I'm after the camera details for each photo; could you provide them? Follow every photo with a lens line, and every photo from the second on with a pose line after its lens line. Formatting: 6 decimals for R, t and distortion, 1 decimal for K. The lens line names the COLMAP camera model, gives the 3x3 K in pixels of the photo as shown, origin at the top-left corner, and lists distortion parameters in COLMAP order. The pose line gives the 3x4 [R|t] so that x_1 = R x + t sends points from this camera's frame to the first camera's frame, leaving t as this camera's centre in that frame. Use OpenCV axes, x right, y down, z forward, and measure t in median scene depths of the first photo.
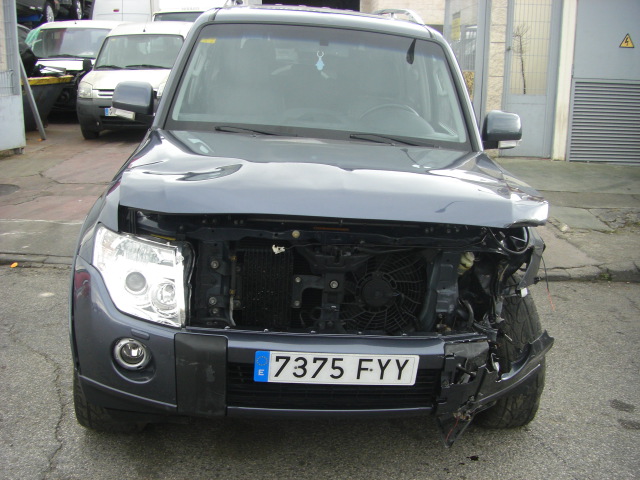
lens RADIAL K [[731.6, 0, 319.0], [0, 731.6, 239.6], [0, 0, 1]] dist [-0.136687, 0.000000]
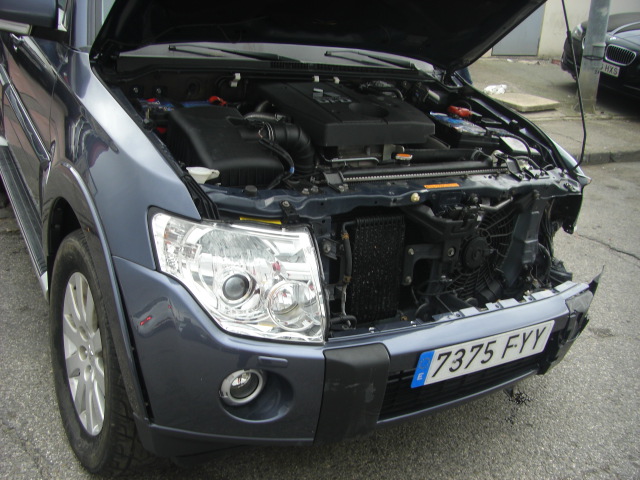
lens RADIAL K [[731.6, 0, 324.2], [0, 731.6, 244.5], [0, 0, 1]] dist [-0.136687, 0.000000]
pose [[0.894237, -0.128539, 0.428740, -0.488906], [0.054033, 0.981874, 0.181672, -0.111701], [-0.444320, -0.139291, 0.884973, 0.338864]]
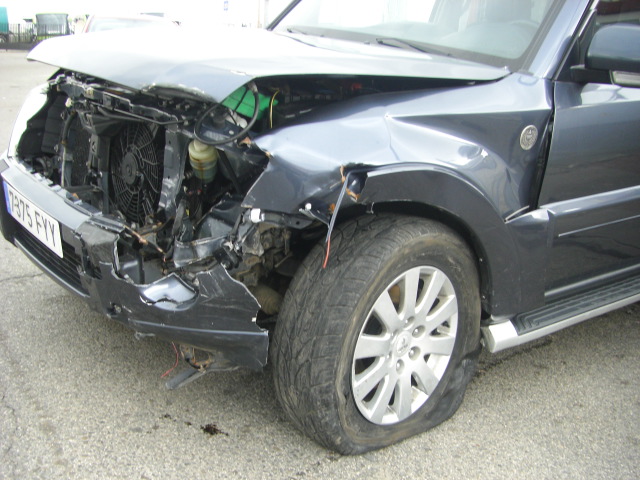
lens RADIAL K [[731.6, 0, 309.6], [0, 731.6, 270.2], [0, 0, 1]] dist [-0.136687, 0.000000]
pose [[0.529293, 0.253741, -0.809608, 1.013109], [-0.257437, 0.957275, 0.131719, 0.020431], [0.808440, 0.138705, 0.572001, 0.744295]]
